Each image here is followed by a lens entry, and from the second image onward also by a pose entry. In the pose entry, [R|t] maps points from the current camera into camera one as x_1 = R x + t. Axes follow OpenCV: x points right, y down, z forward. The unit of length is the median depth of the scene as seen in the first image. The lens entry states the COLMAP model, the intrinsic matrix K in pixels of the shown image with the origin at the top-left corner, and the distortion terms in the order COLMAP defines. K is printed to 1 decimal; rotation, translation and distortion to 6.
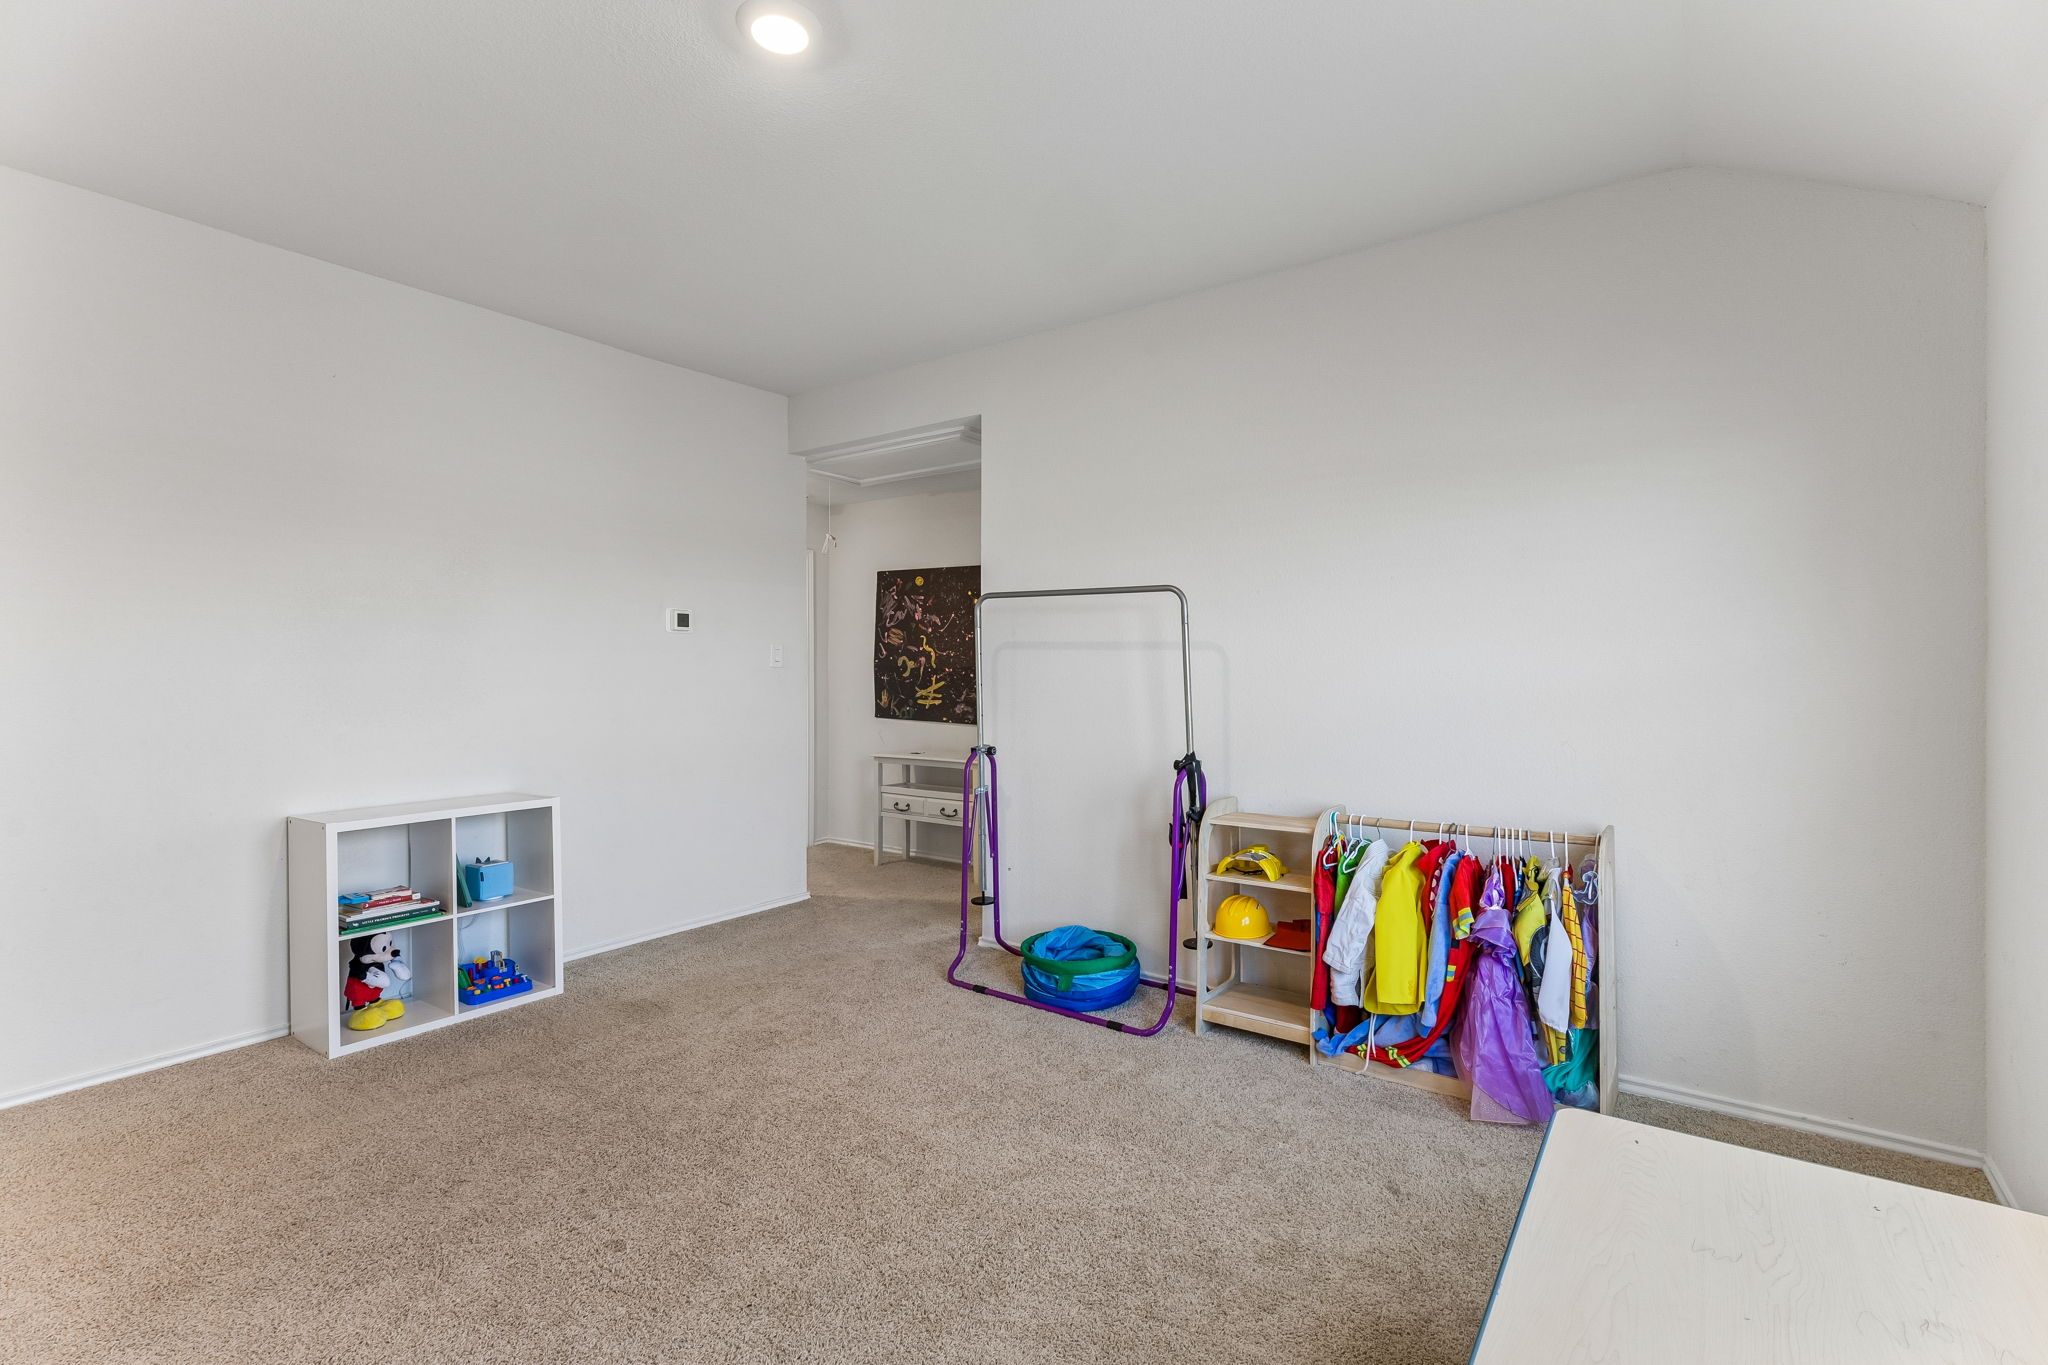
lens RADIAL K [[931.6, 0, 1028.6], [0, 931.6, 668.1], [0, 0, 1]] dist [0.008760, -0.002901]
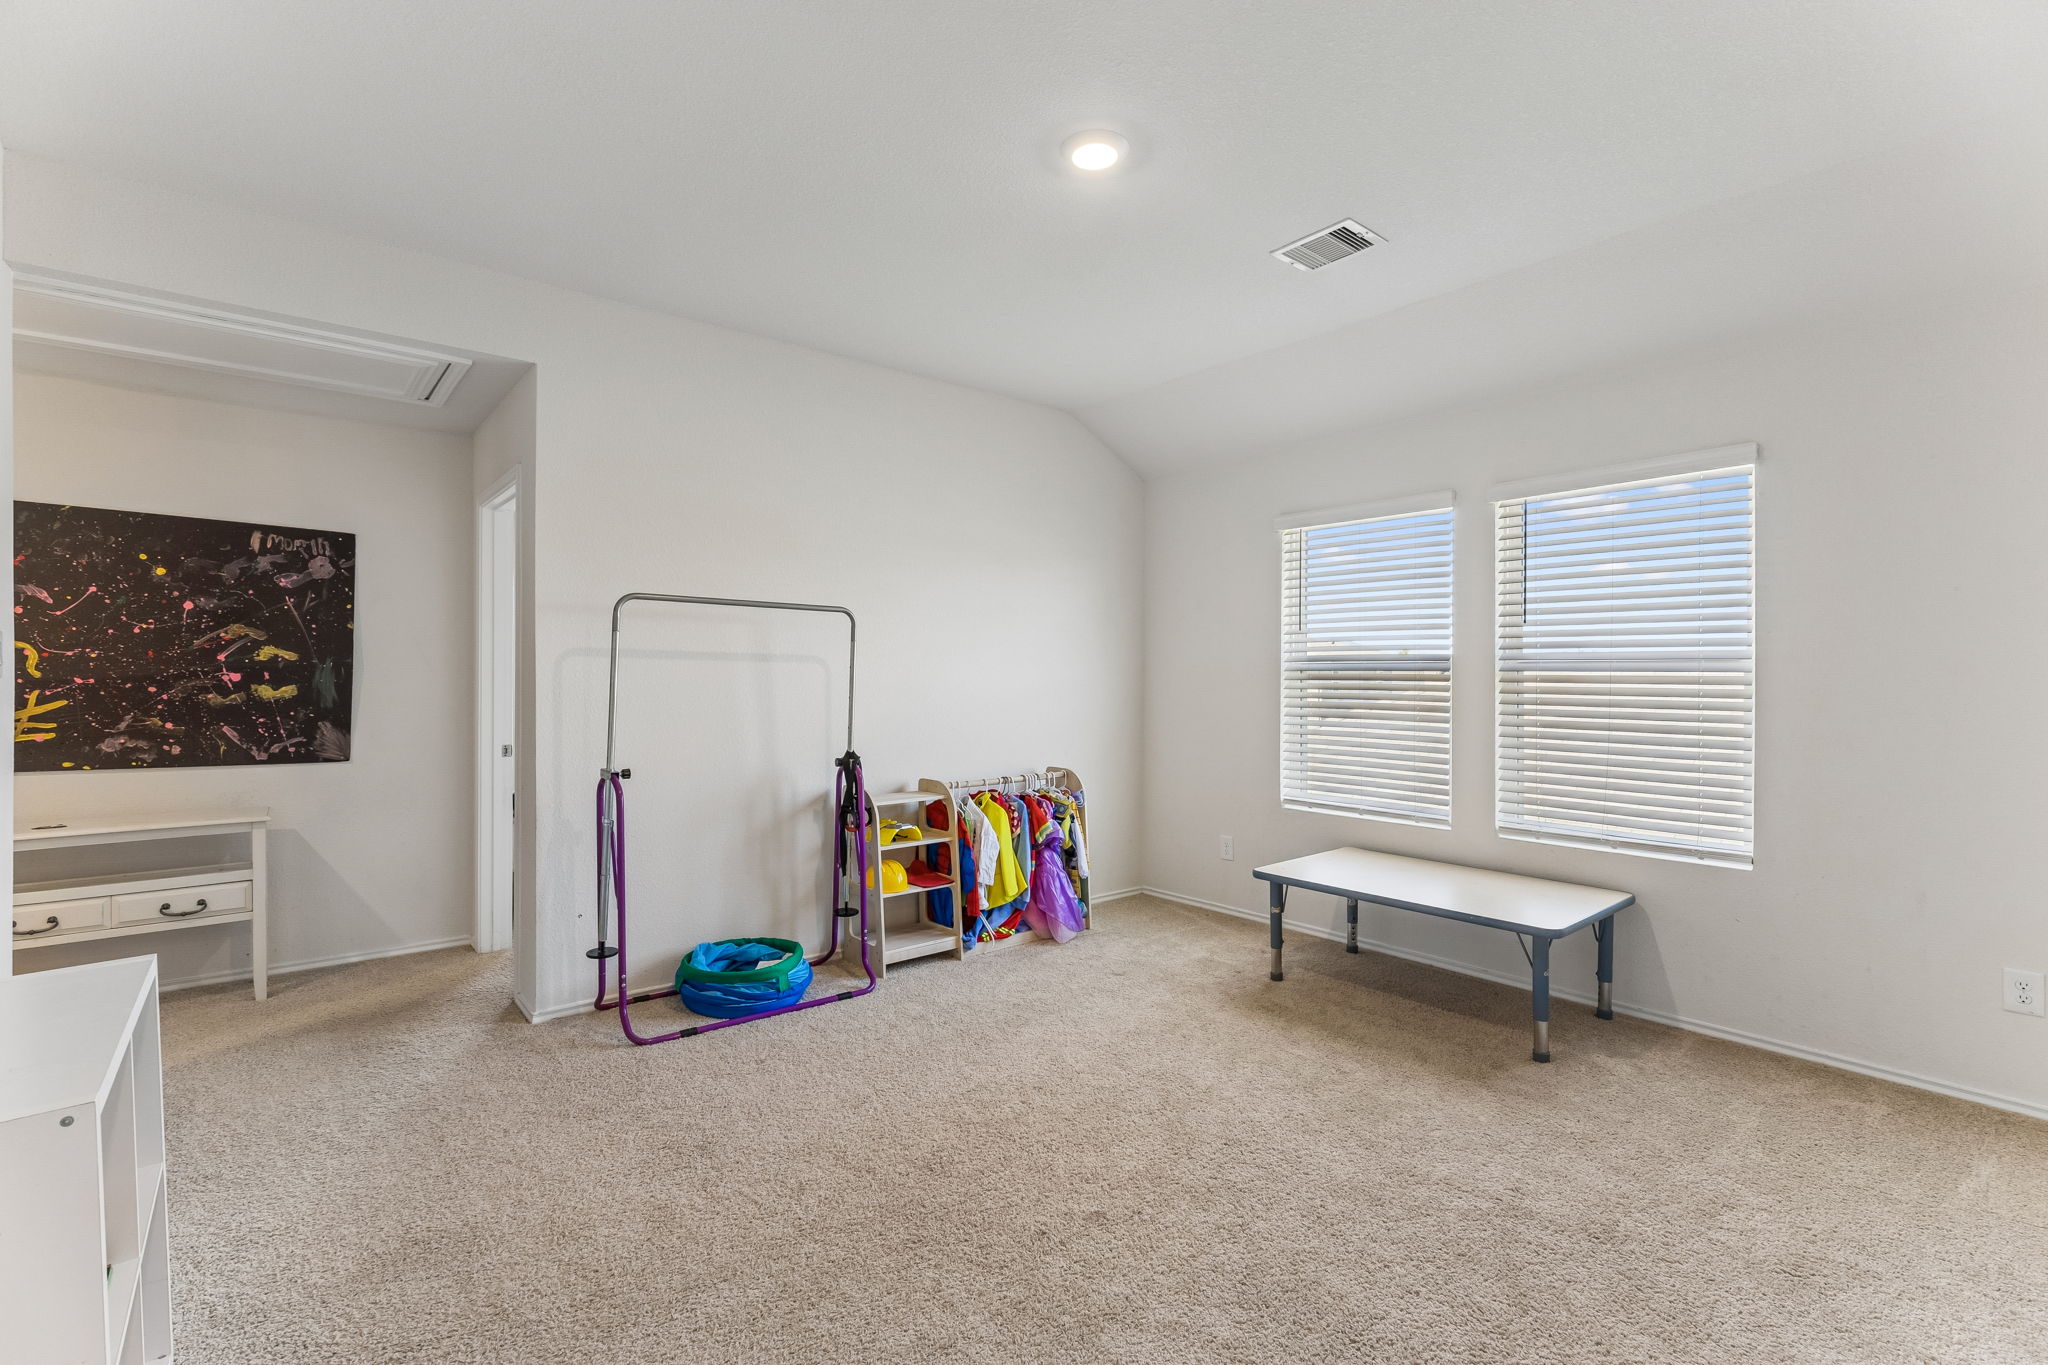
lens RADIAL K [[931.6, 0, 1029.3], [0, 931.6, 694.5], [0, 0, 1]] dist [0.008760, -0.002901]
pose [[0.258825, -0.026111, 0.965571, -0.905249], [-0.002177, 0.999616, 0.027615, -0.012947], [-0.965922, -0.009249, 0.258669, 0.481405]]
